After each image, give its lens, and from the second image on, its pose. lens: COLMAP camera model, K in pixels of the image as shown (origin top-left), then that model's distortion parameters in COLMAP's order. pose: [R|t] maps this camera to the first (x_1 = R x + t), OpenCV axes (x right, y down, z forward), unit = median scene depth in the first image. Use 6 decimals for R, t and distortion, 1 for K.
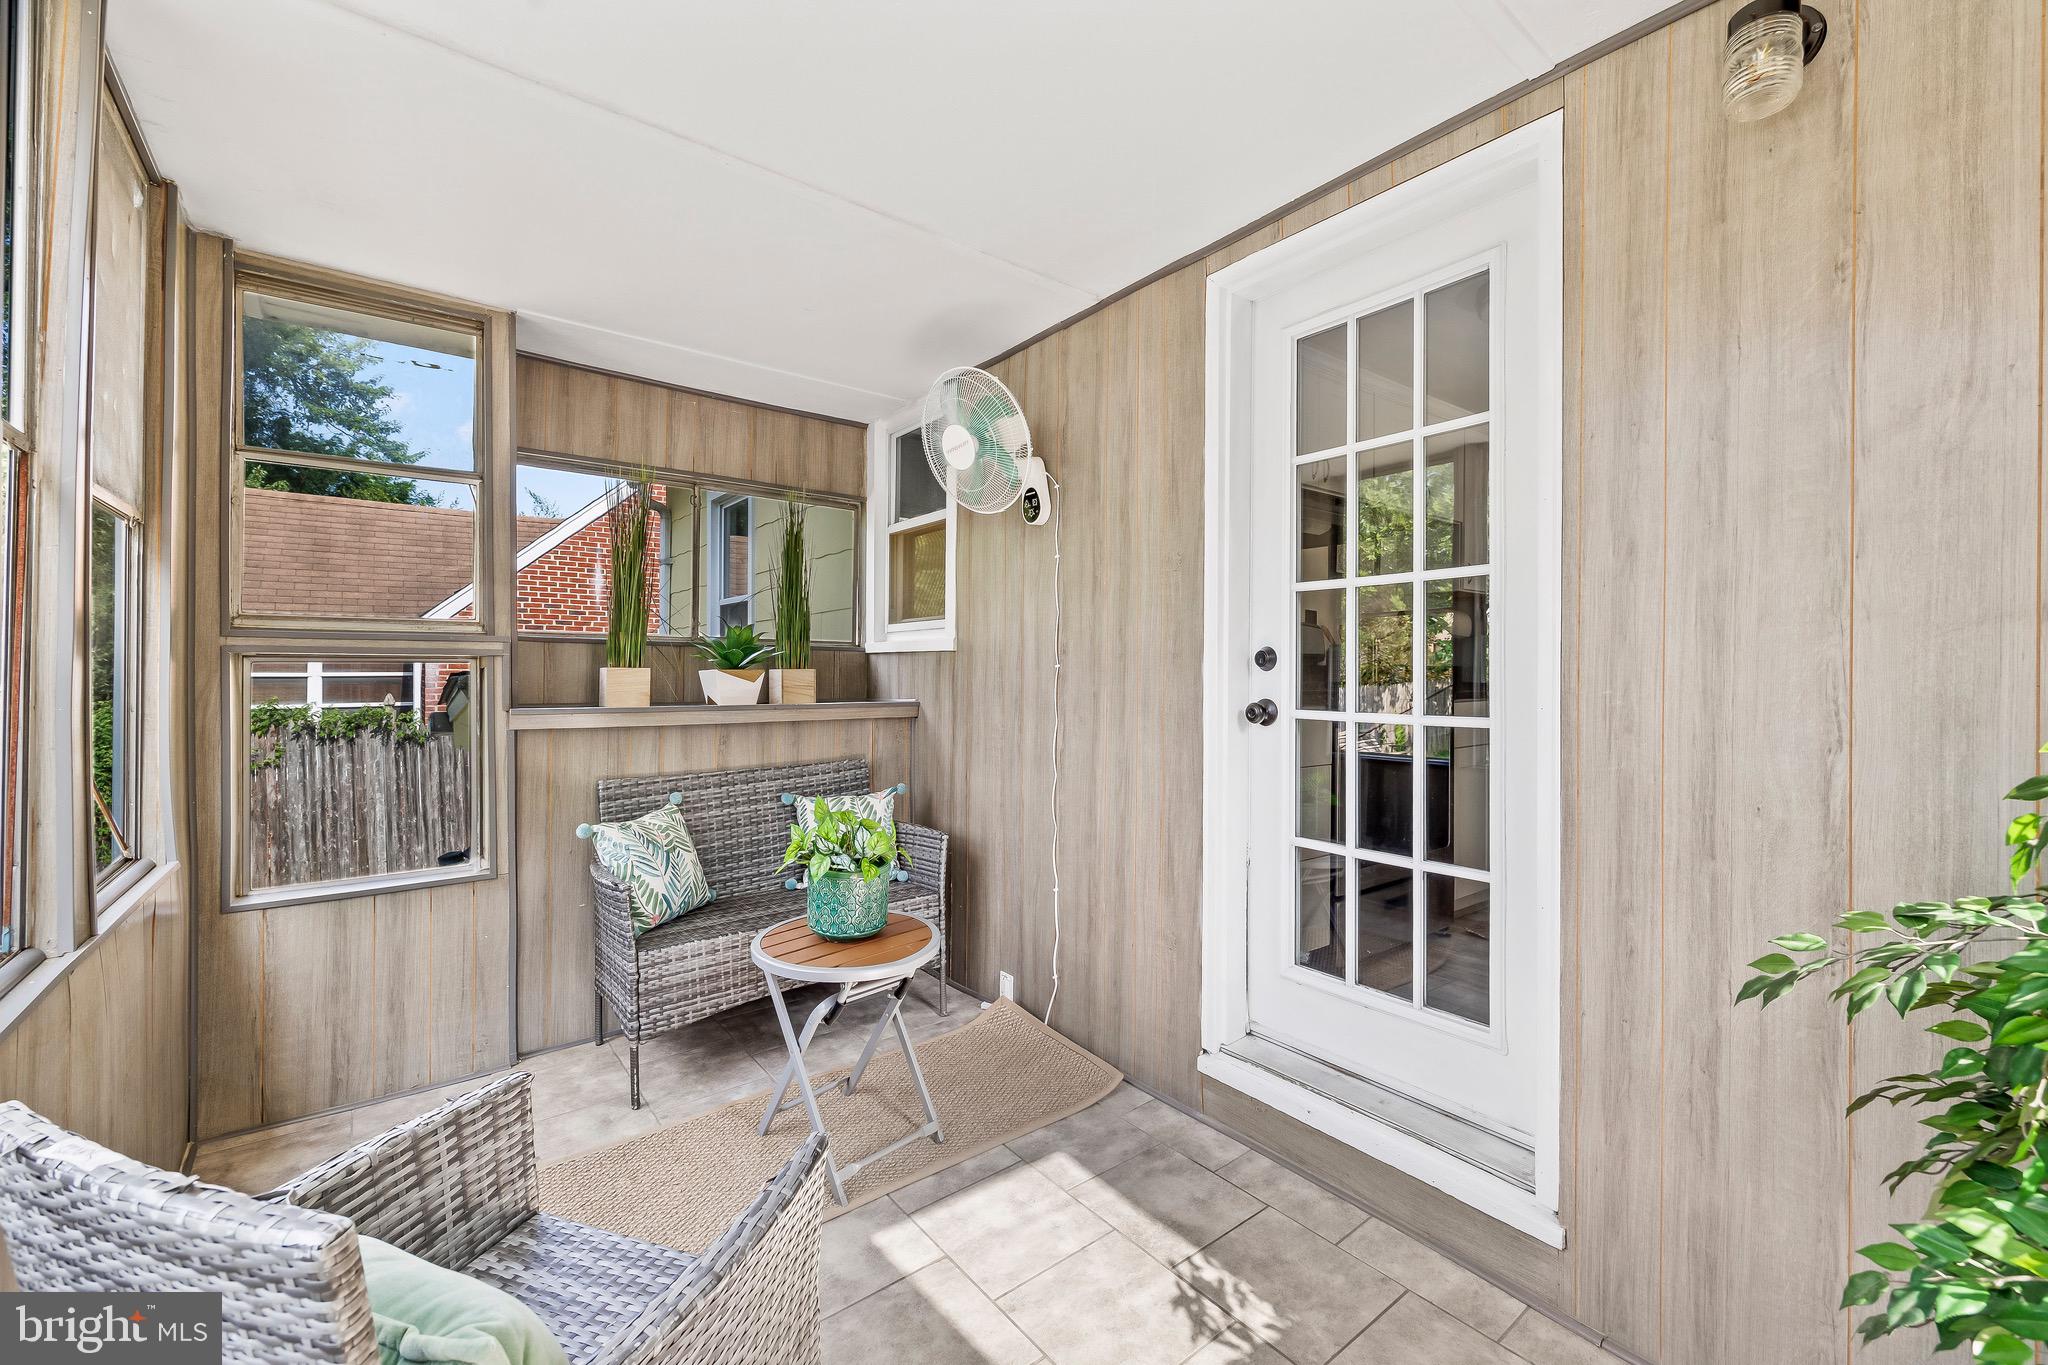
lens RADIAL K [[833.2, 0, 1031.1], [0, 833.2, 669.7], [0, 0, 1]] dist [-0.008325, 0.002043]
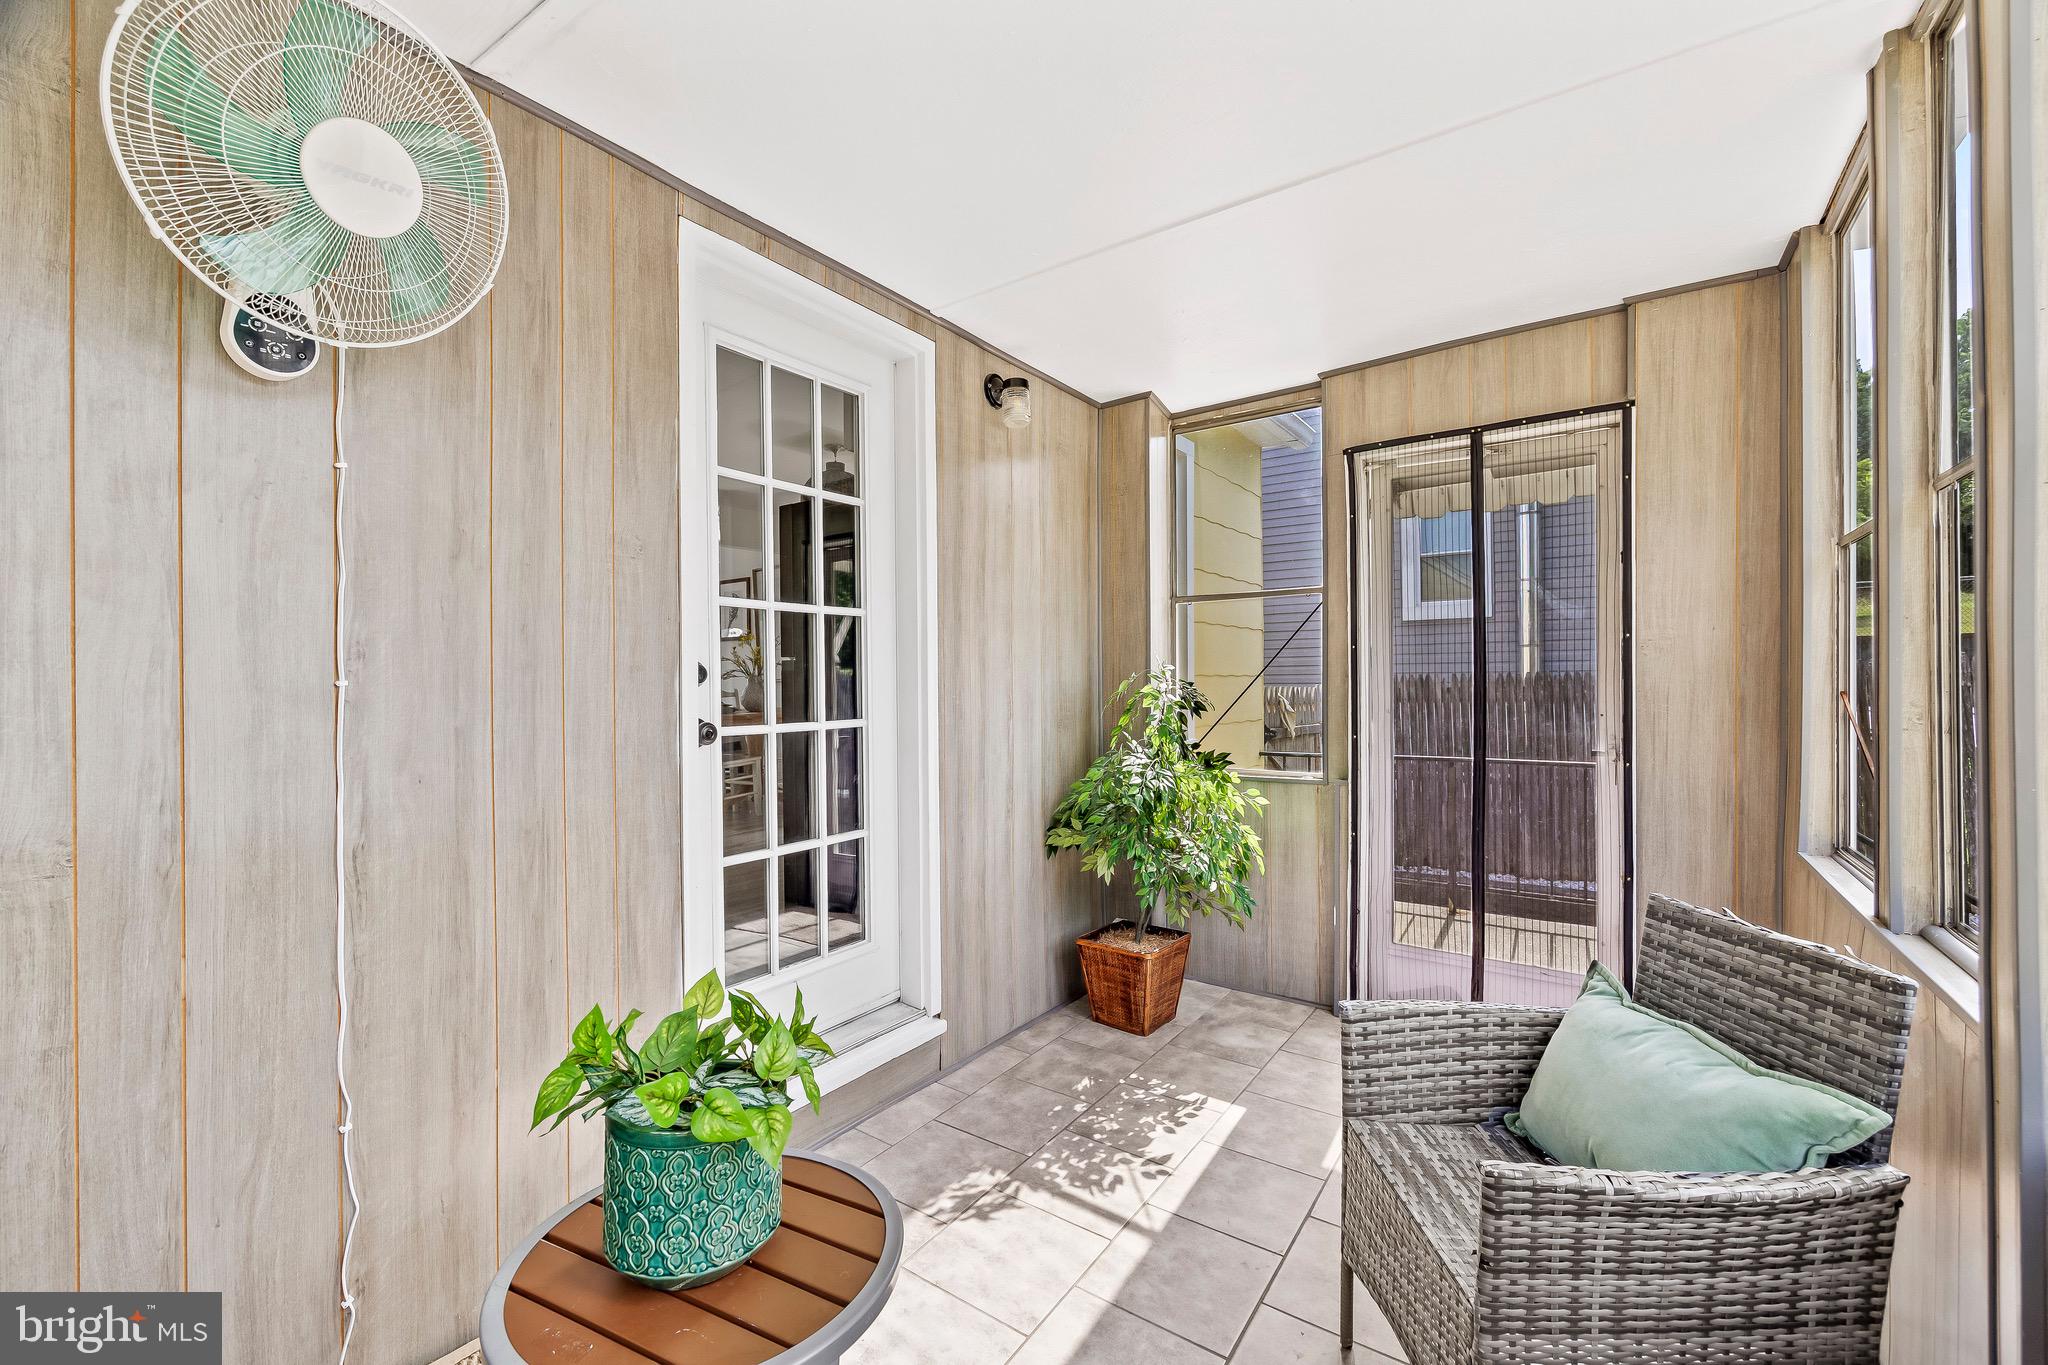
lens RADIAL K [[833.2, 0, 1029.5], [0, 833.2, 684.6], [0, 0, 1]] dist [-0.008325, 0.002043]
pose [[-0.298197, -0.006764, 0.954480, -0.758173], [0.000890, 0.999972, 0.007364, -0.009627], [-0.954504, 0.003045, -0.298183, 1.003515]]
